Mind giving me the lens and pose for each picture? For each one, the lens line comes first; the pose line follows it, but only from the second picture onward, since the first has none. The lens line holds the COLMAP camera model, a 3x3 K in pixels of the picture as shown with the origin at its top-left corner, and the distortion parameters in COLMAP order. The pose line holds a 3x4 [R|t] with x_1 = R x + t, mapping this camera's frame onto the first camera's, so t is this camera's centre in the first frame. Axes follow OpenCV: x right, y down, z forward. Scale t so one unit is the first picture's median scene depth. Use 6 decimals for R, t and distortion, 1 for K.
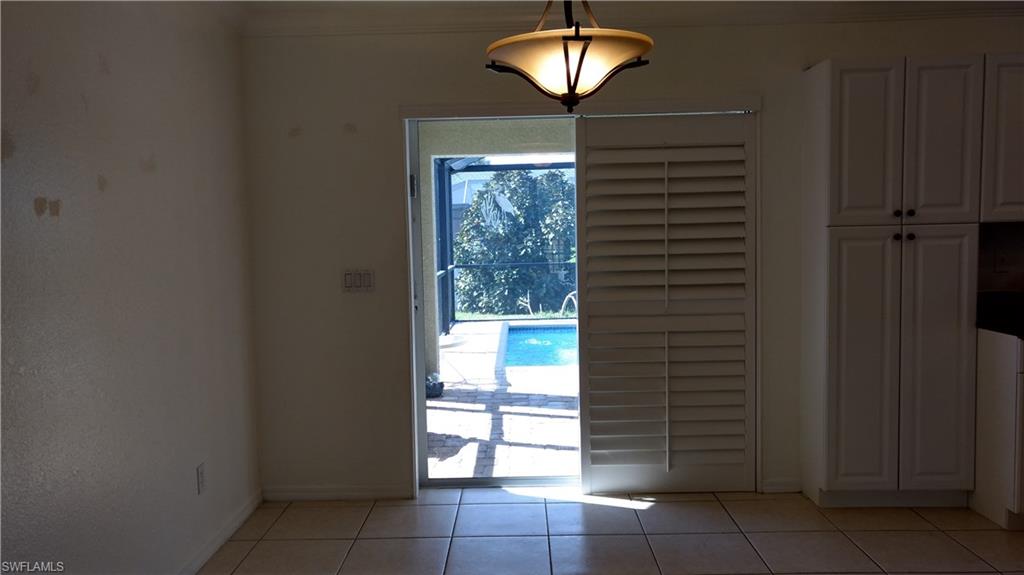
lens RADIAL K [[803.9, 0, 511.9], [0, 803.9, 289.0], [0, 0, 1]] dist [0.034624, -0.015162]
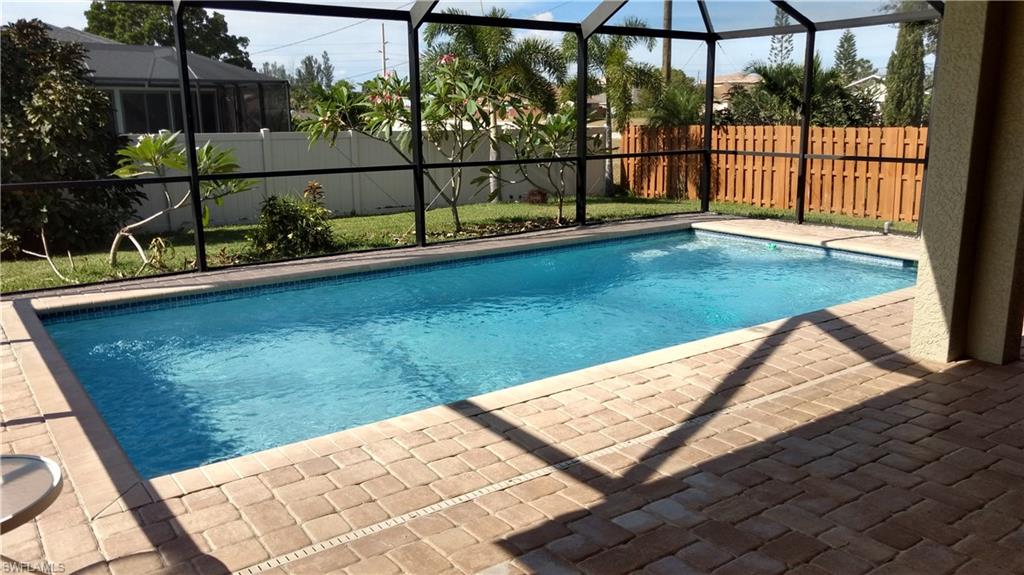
lens RADIAL K [[803.9, 0, 512.9], [0, 803.9, 285.7], [0, 0, 1]] dist [0.034624, -0.015162]
pose [[0.798265, -0.105271, 0.593035, -0.046111], [0.030141, 0.990356, 0.135229, -0.019977], [-0.601552, -0.090074, 0.793739, 0.290829]]
